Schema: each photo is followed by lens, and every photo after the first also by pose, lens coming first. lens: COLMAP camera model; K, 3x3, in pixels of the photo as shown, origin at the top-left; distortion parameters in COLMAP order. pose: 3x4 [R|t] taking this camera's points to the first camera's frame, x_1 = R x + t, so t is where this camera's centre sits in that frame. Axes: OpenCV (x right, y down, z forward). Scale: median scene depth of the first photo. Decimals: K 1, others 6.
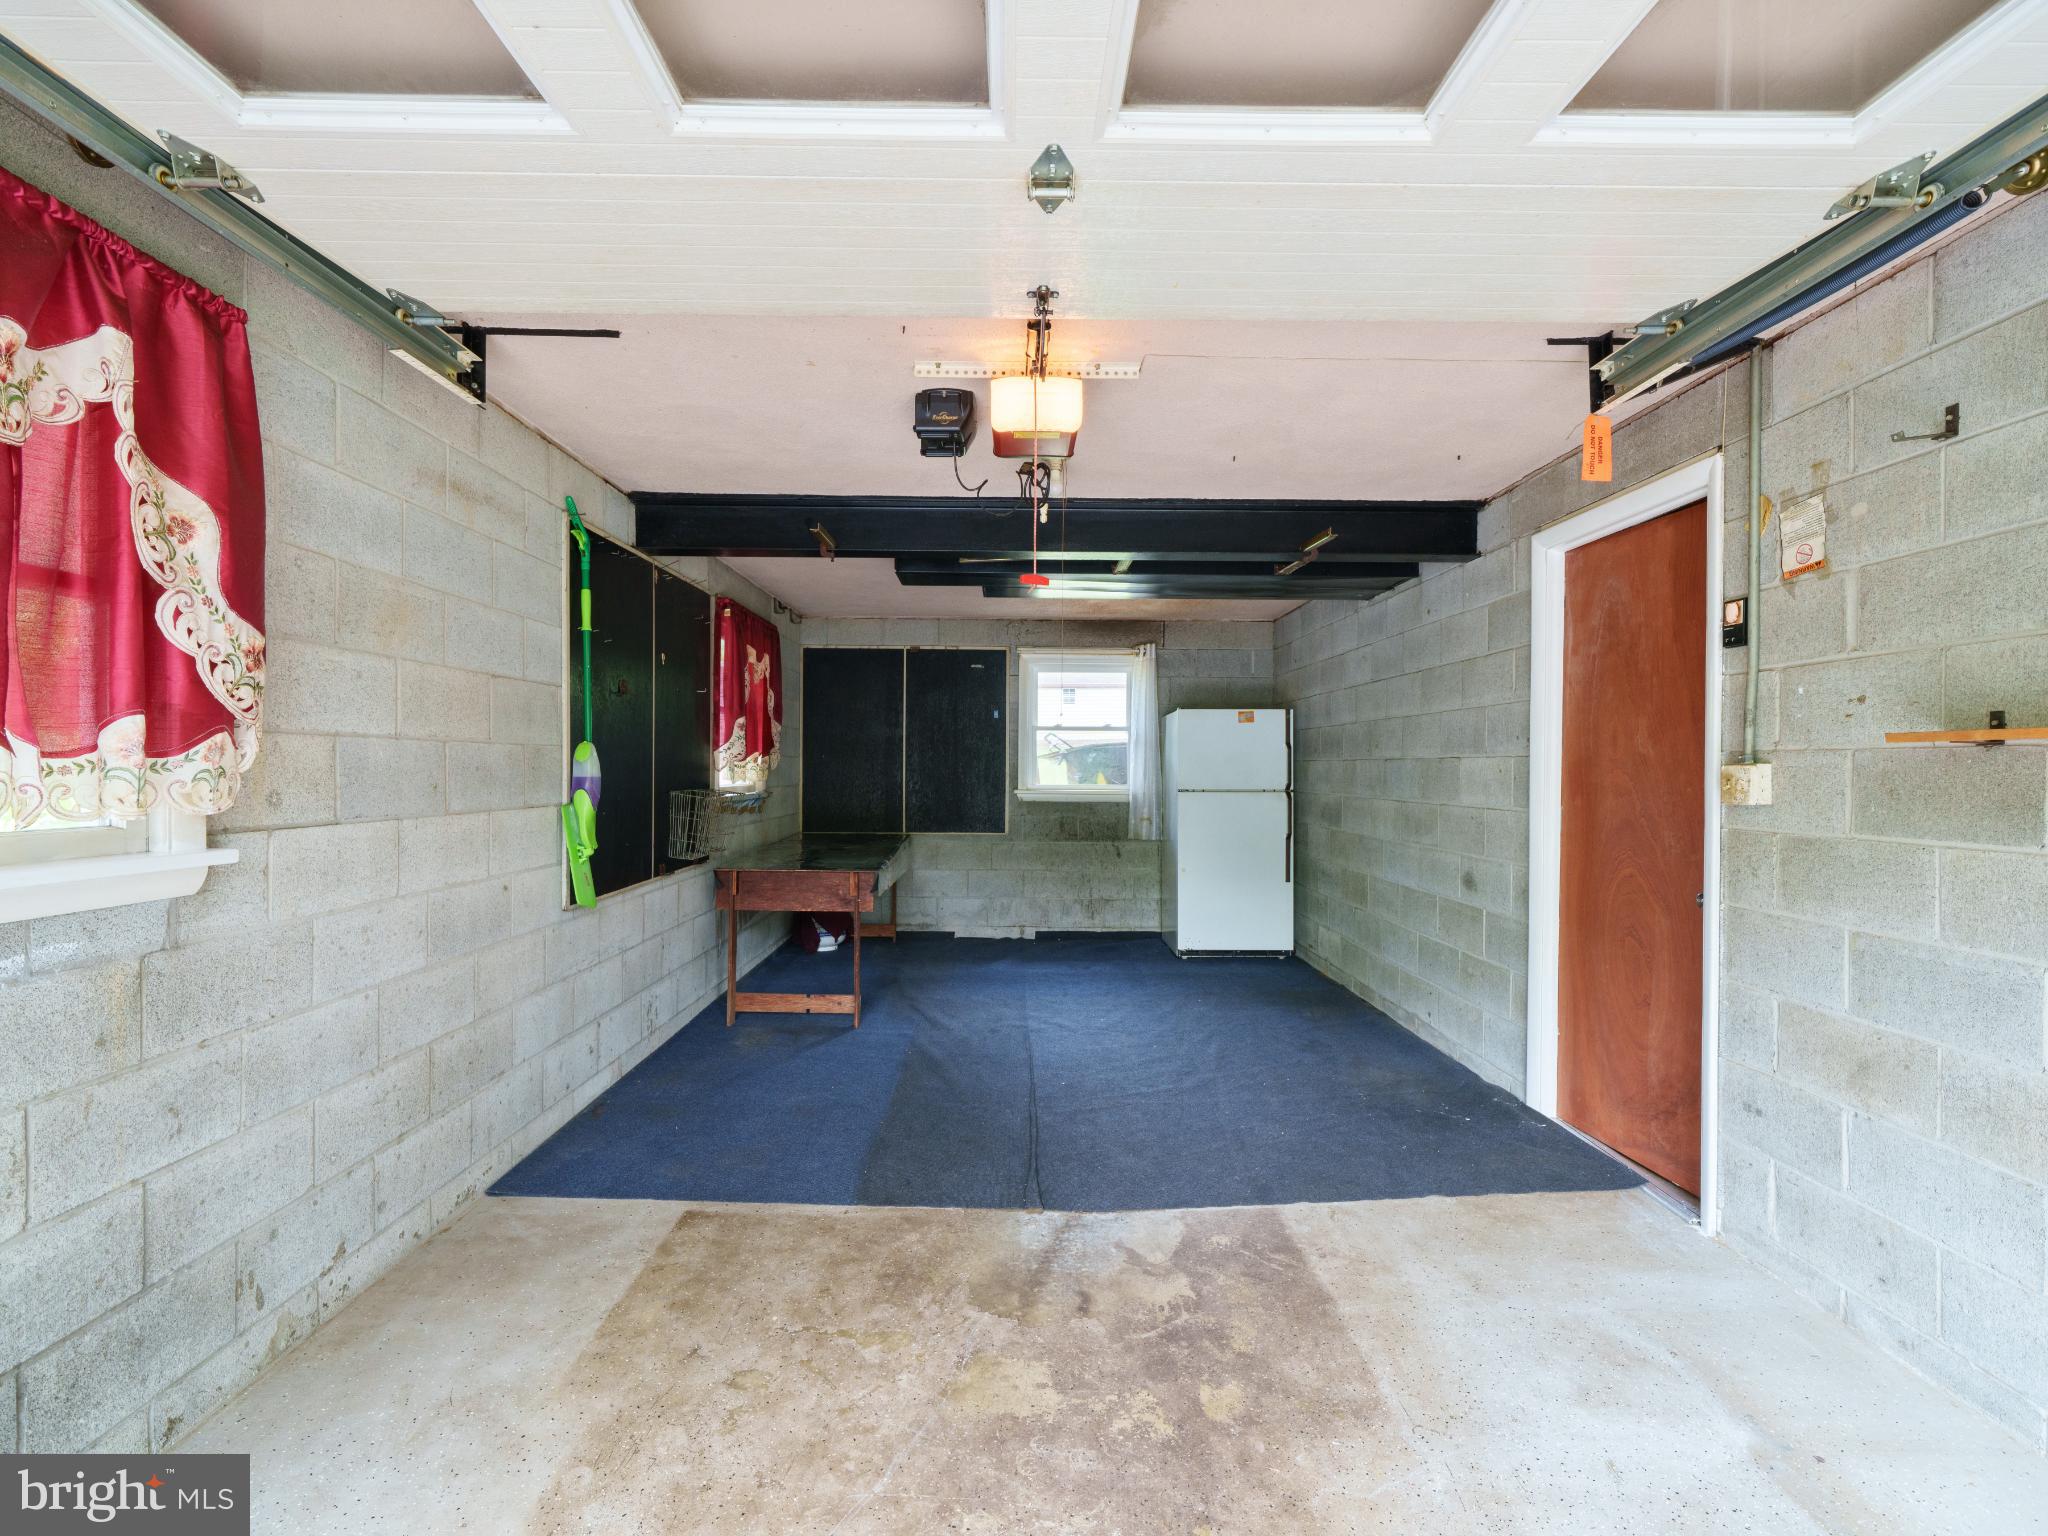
lens RADIAL K [[1632.4, 0, 1019.4], [0, 1632.4, 772.9], [0, 0, 1]] dist [0.111386, -0.084025]
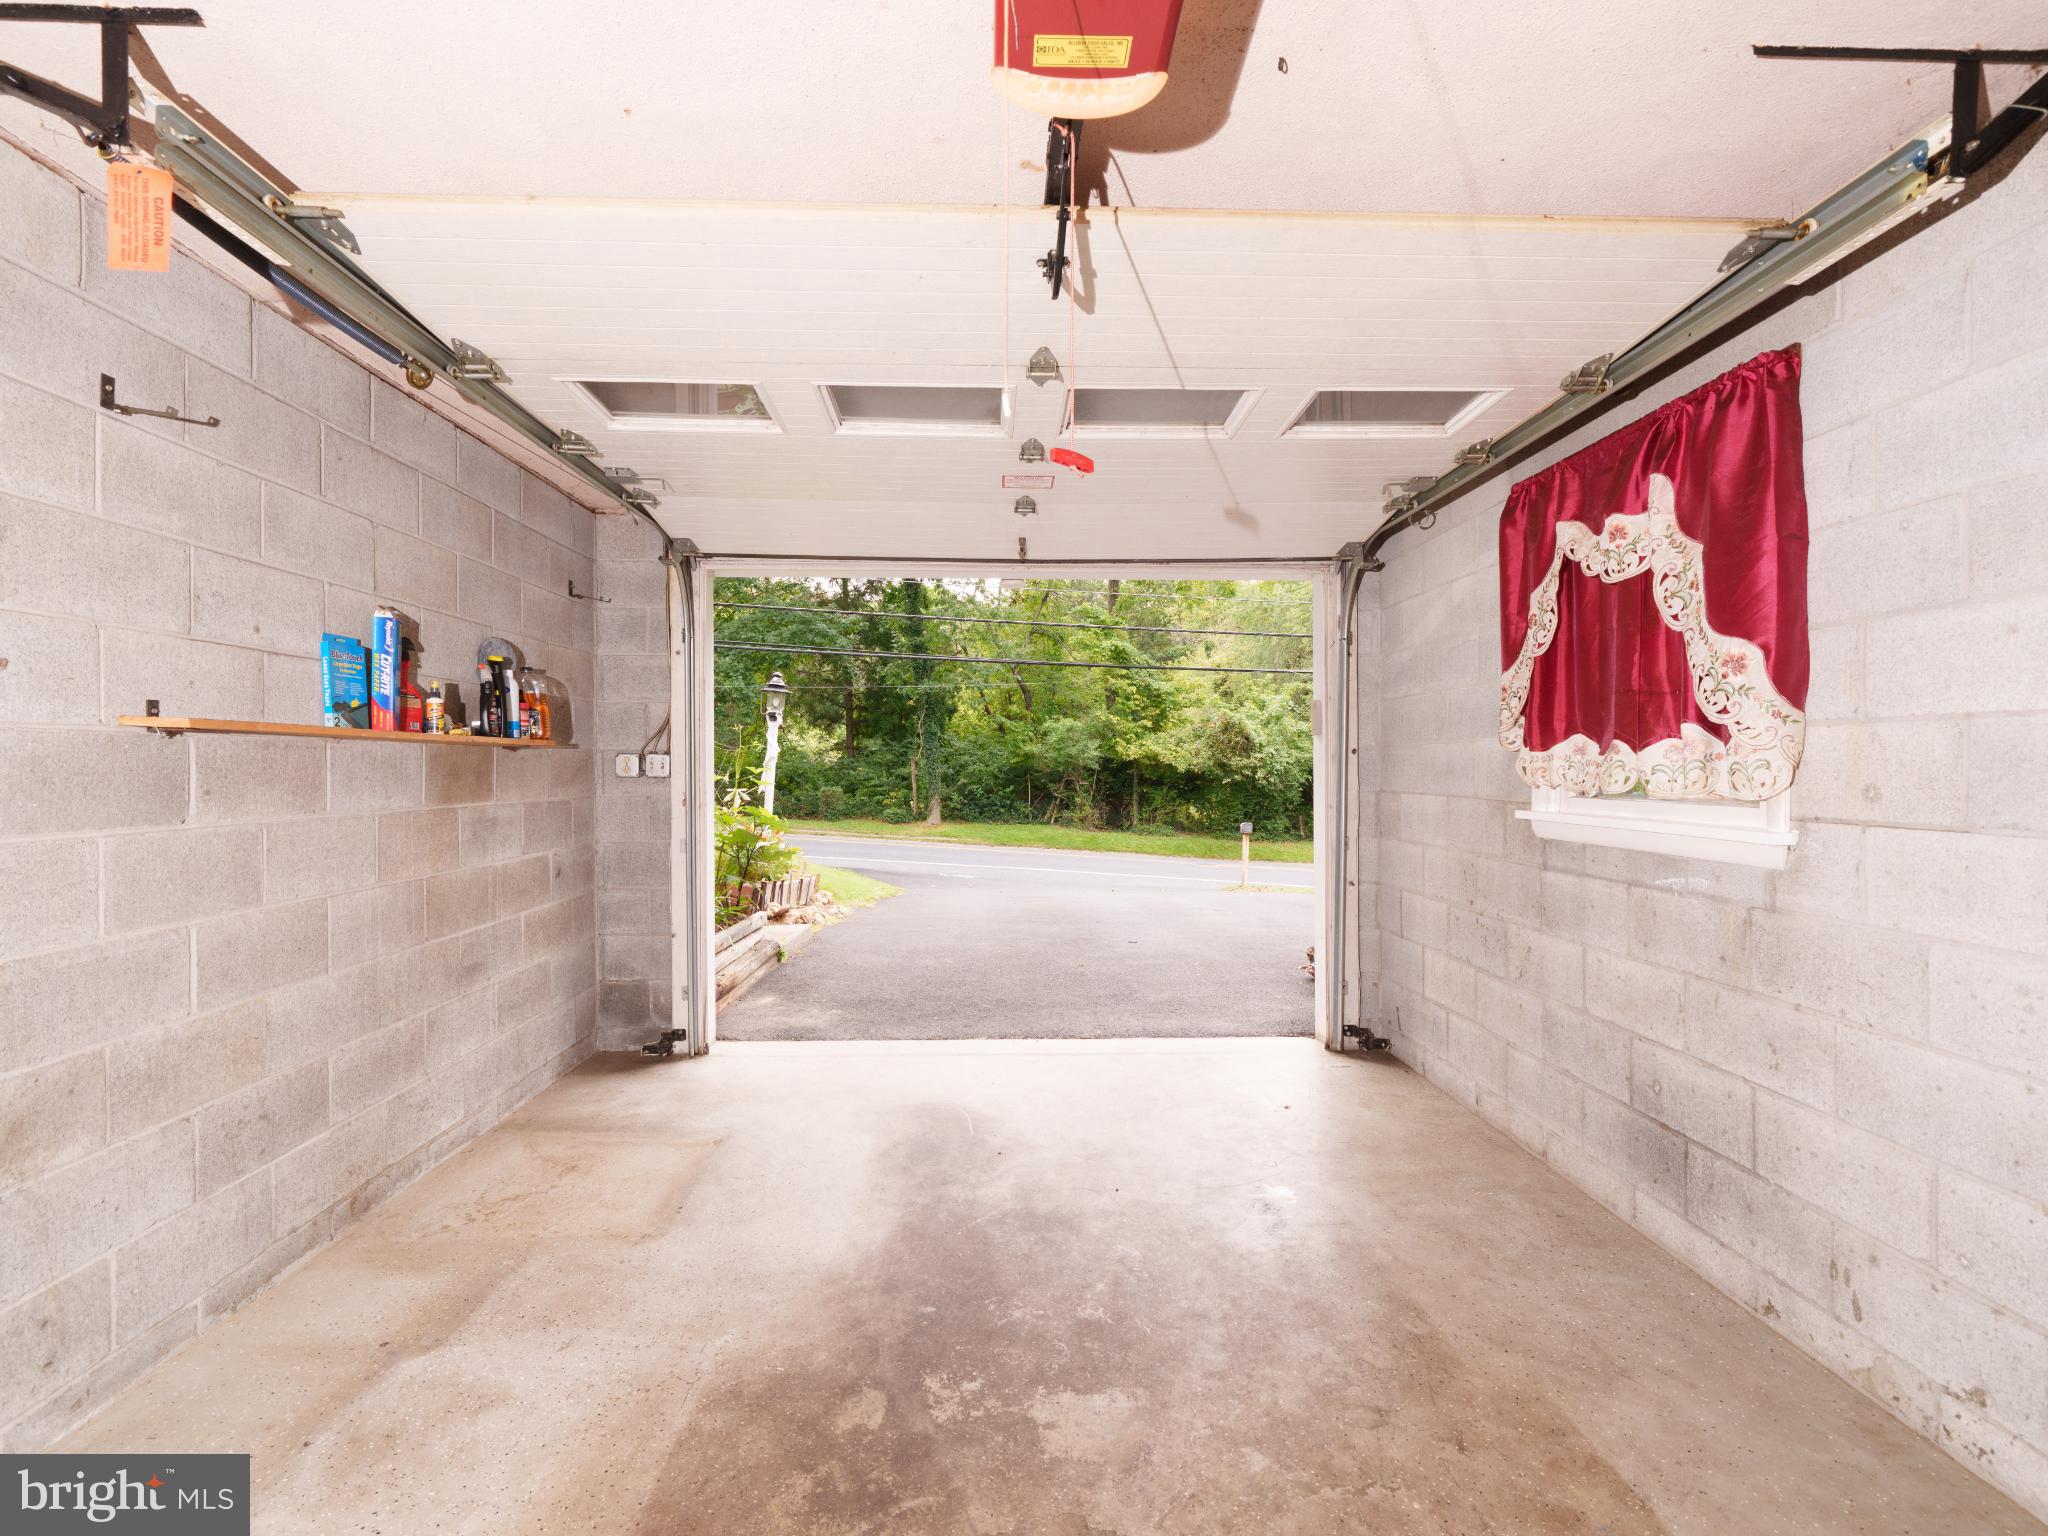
lens RADIAL K [[1632.4, 0, 1032.7], [0, 1632.4, 766.4], [0, 0, 1]] dist [0.111386, -0.084025]
pose [[-0.999778, -0.003990, -0.020678, 0.044029], [-0.004057, 0.999987, 0.003167, -0.000527], [0.020665, 0.003250, -0.999781, 1.936766]]
